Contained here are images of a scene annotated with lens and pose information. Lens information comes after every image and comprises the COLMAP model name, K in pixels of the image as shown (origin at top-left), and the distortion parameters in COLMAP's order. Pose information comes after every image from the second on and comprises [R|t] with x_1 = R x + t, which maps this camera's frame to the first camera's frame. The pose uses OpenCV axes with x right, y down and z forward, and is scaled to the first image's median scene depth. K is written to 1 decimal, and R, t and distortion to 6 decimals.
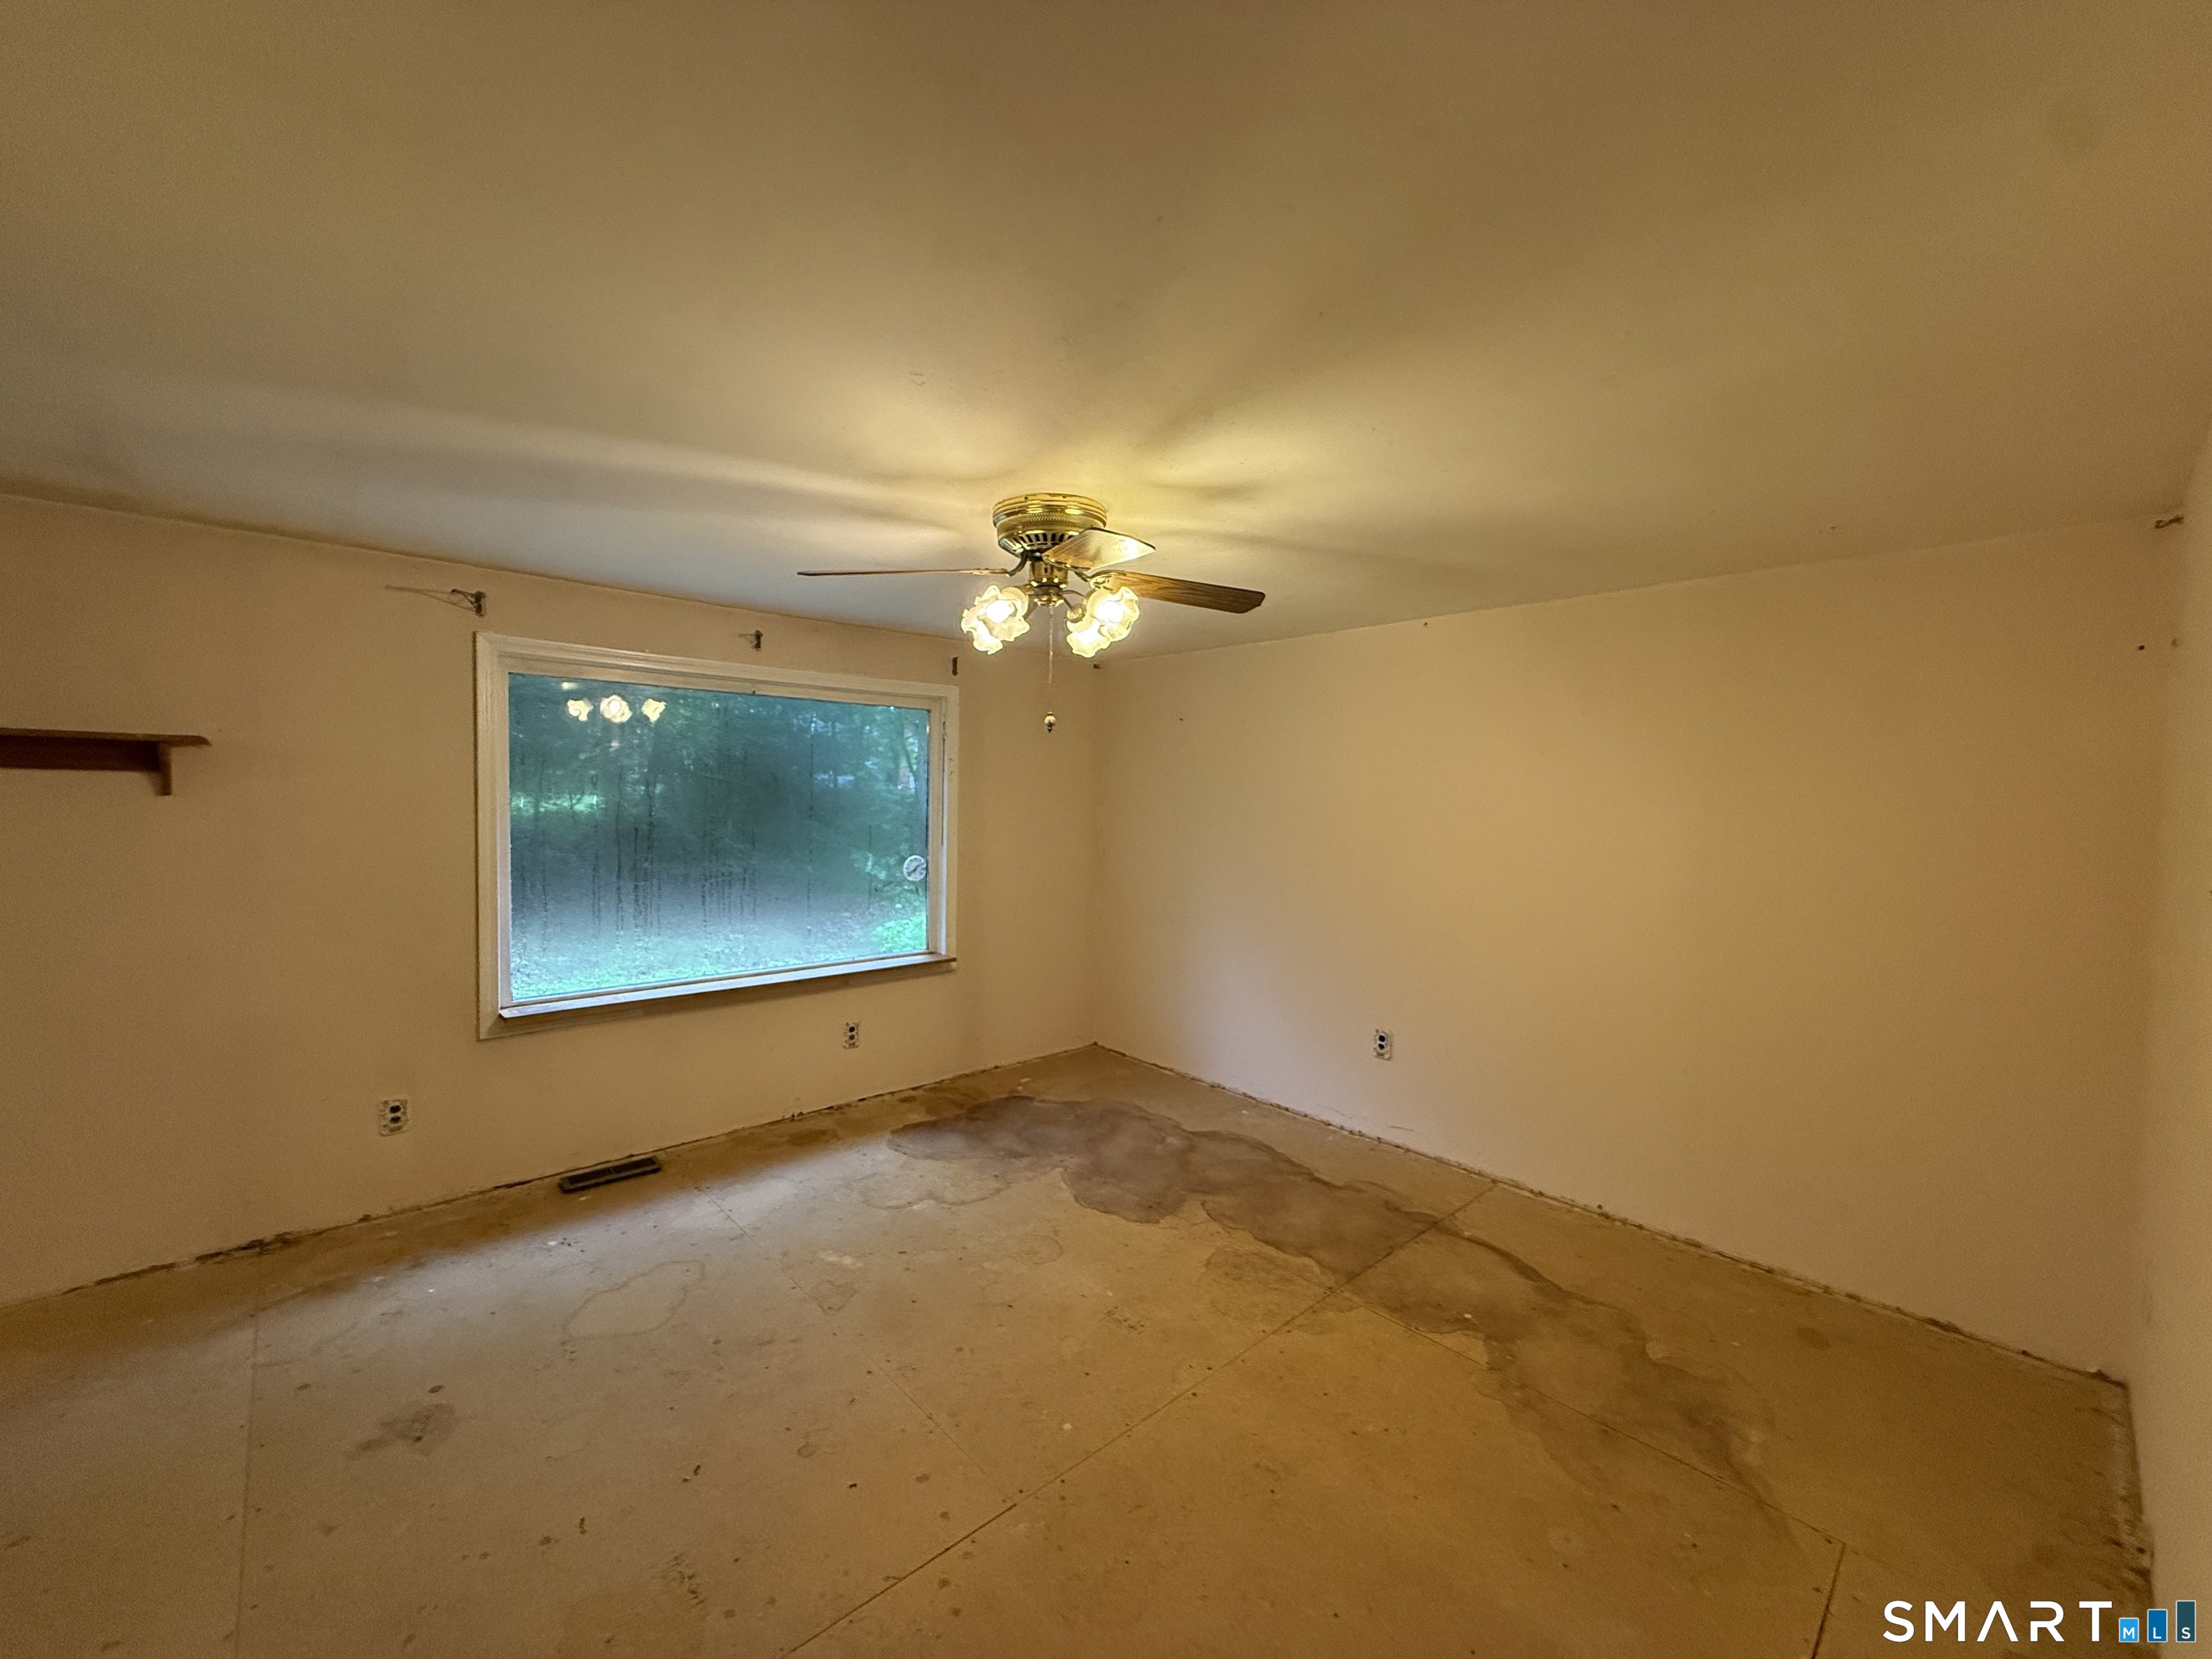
lens RADIAL K [[880.6, 0, 1099.6], [0, 880.6, 831.5], [0, 0, 1]] dist [-0.001591, 0.000111]
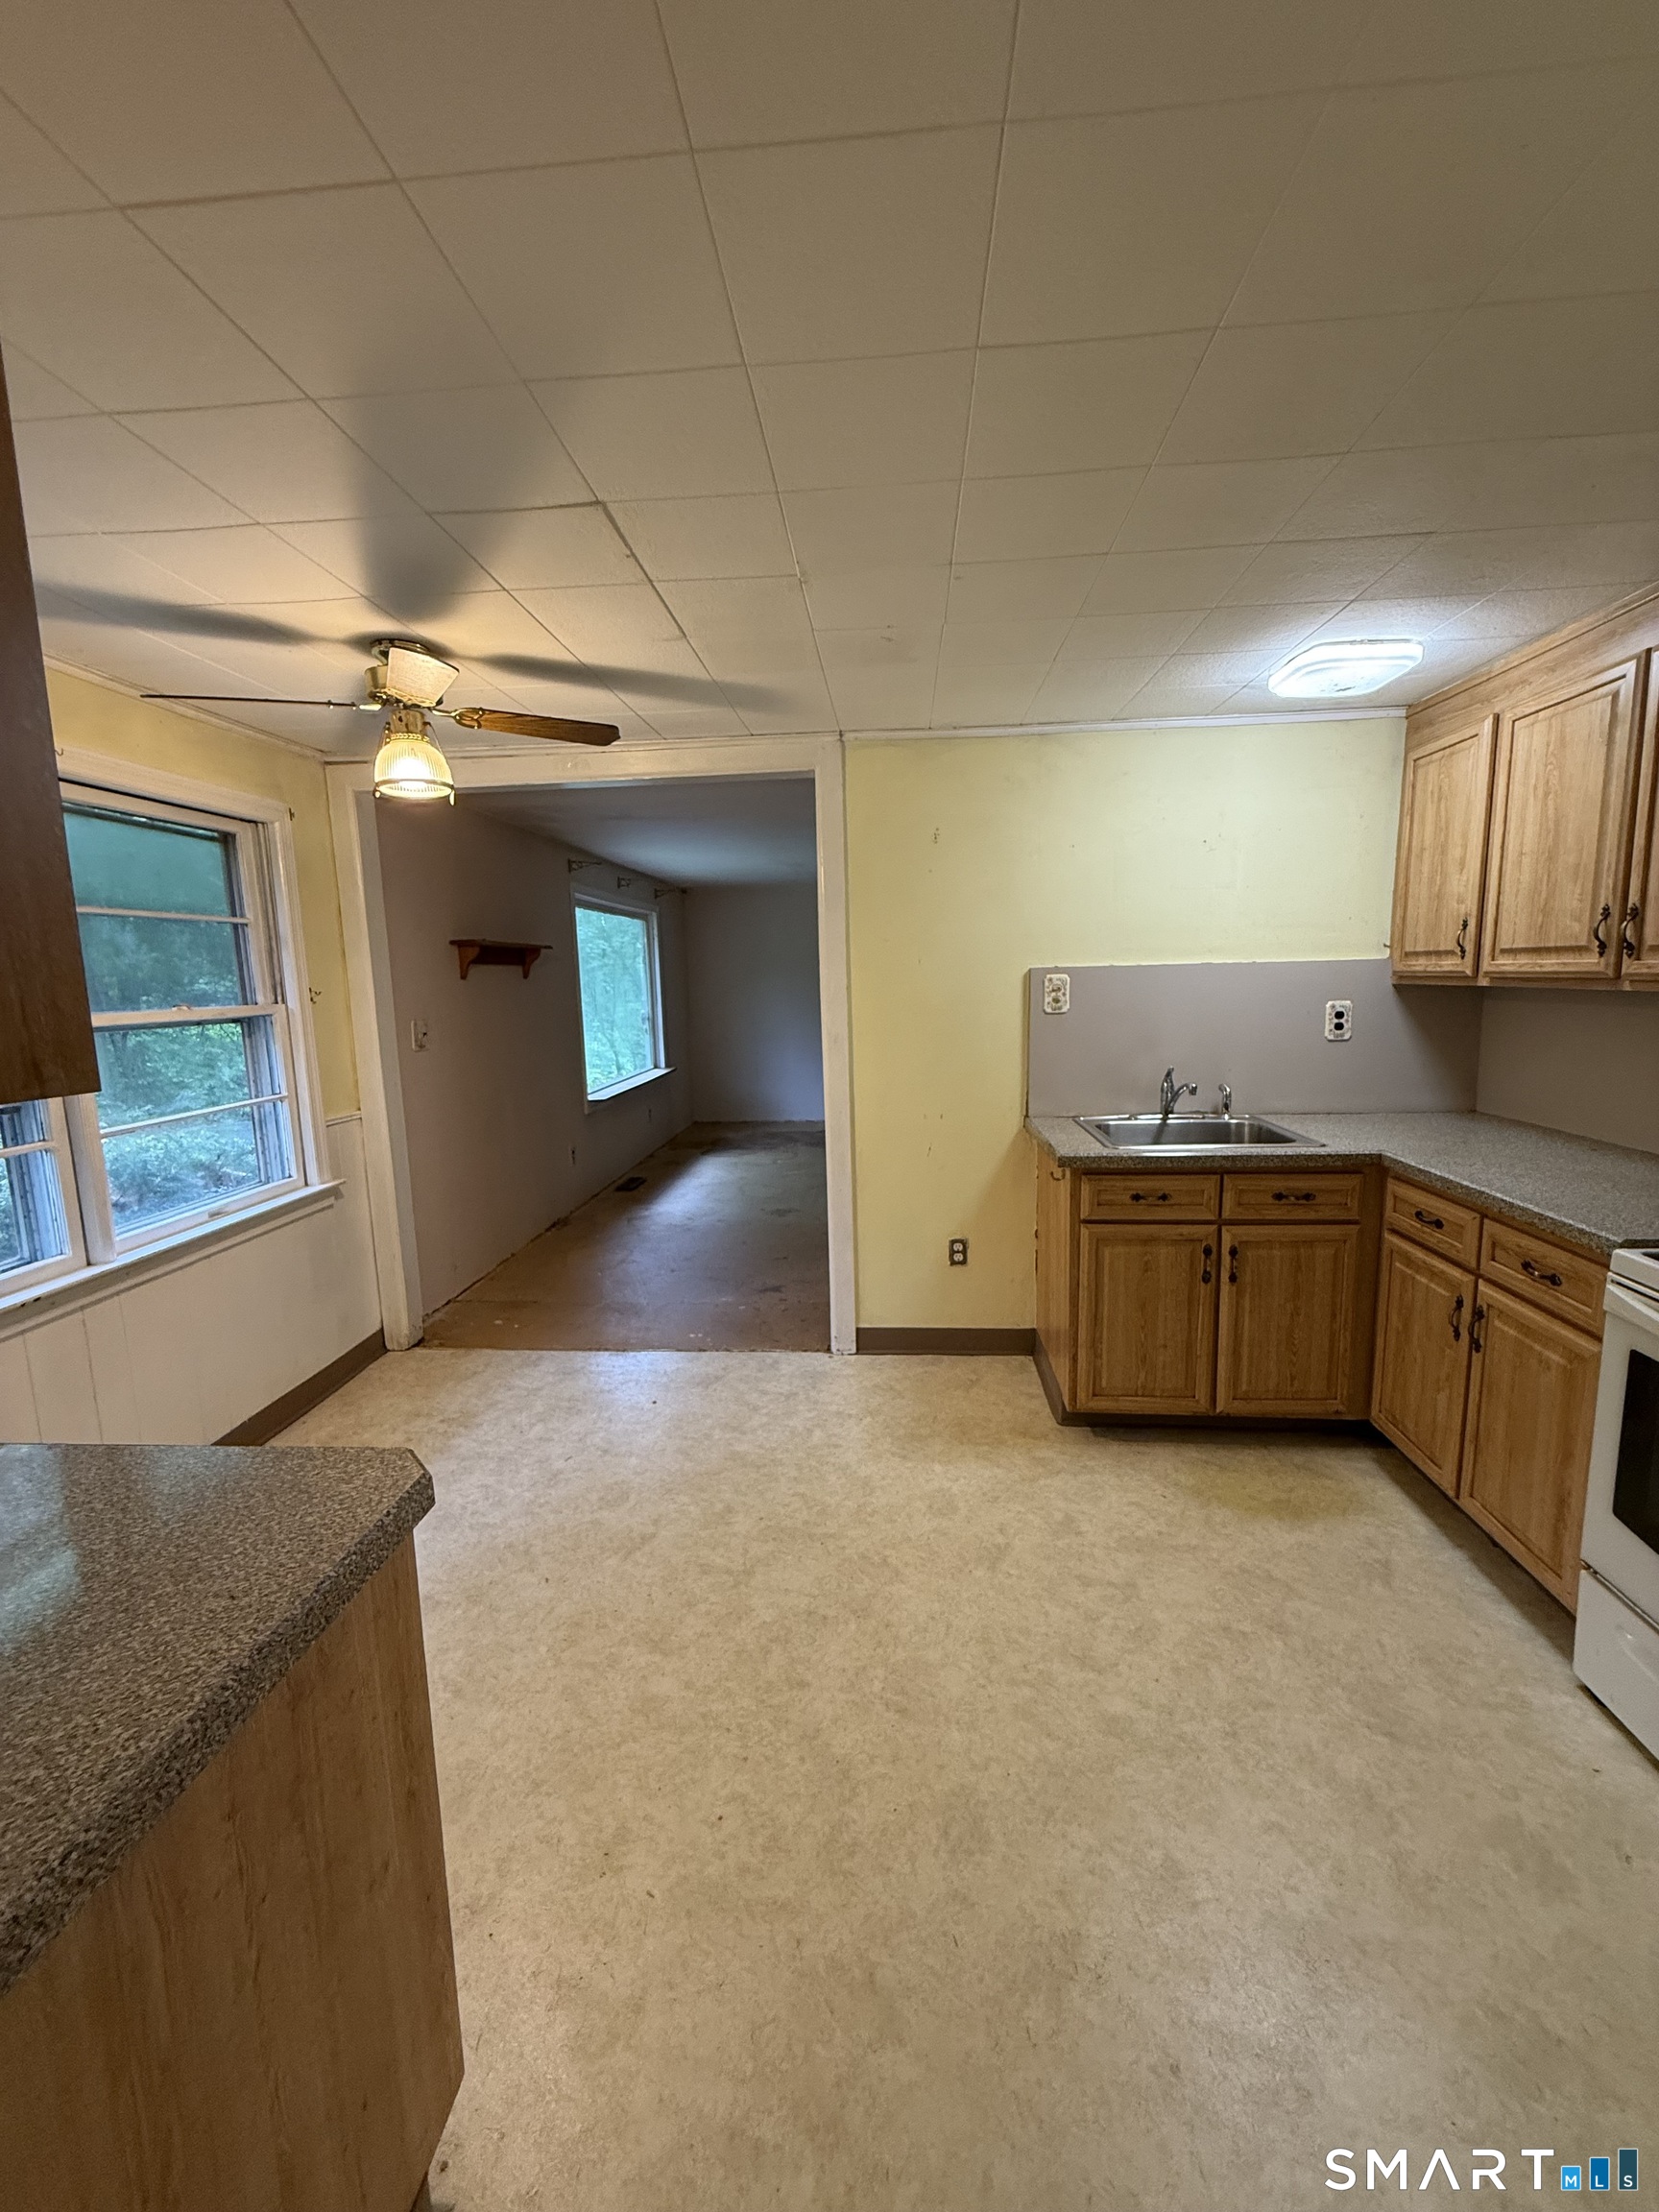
lens RADIAL K [[880.6, 0, 829.5], [0, 880.6, 1106.0], [0, 0, 1]] dist [-0.001591, 0.000111]
pose [[0.728705, -0.140641, 0.670231, -1.792646], [0.072460, 0.989026, 0.128754, 0.028585], [-0.680984, -0.045259, 0.730899, -0.749772]]
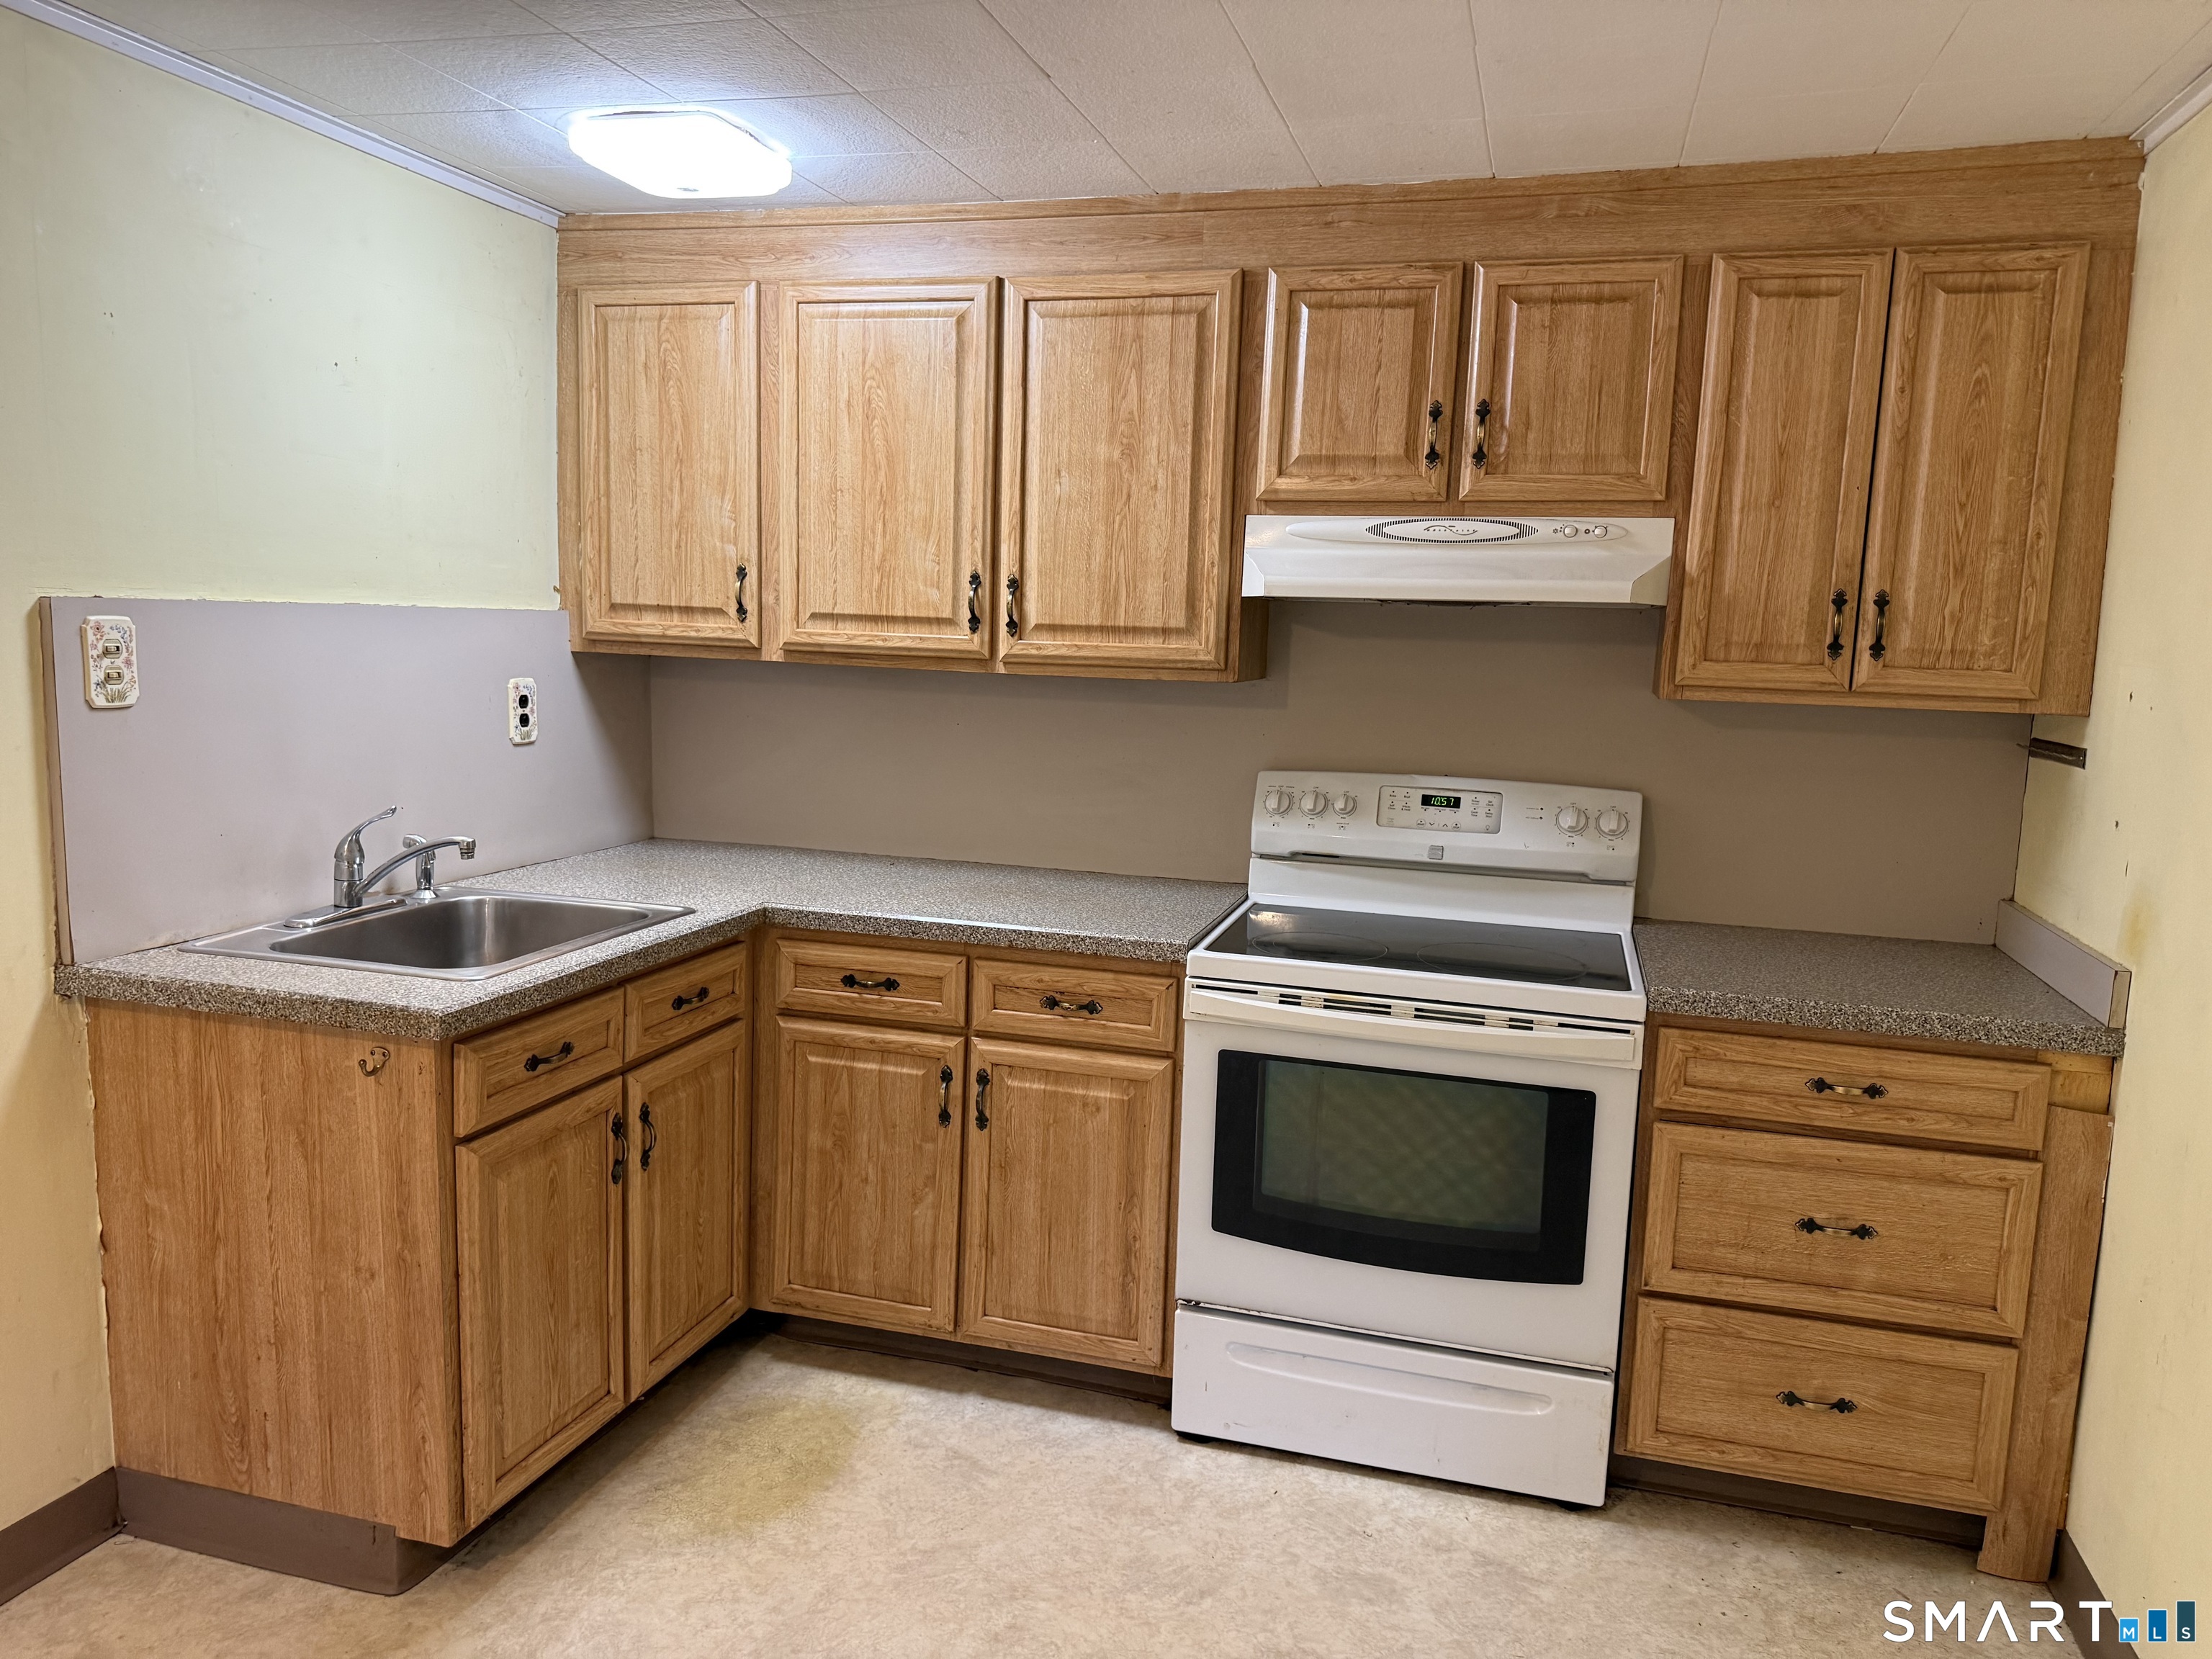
lens RADIAL K [[1565.9, 0, 1097.8], [0, 1565.9, 845.8], [0, 0, 1]] dist [0.123348, -0.189447]
pose [[-0.519794, -0.158946, 0.839375, -1.816846], [-0.005285, 0.983119, 0.182893, -0.009430], [-0.854275, 0.090630, -0.511859, -0.126339]]
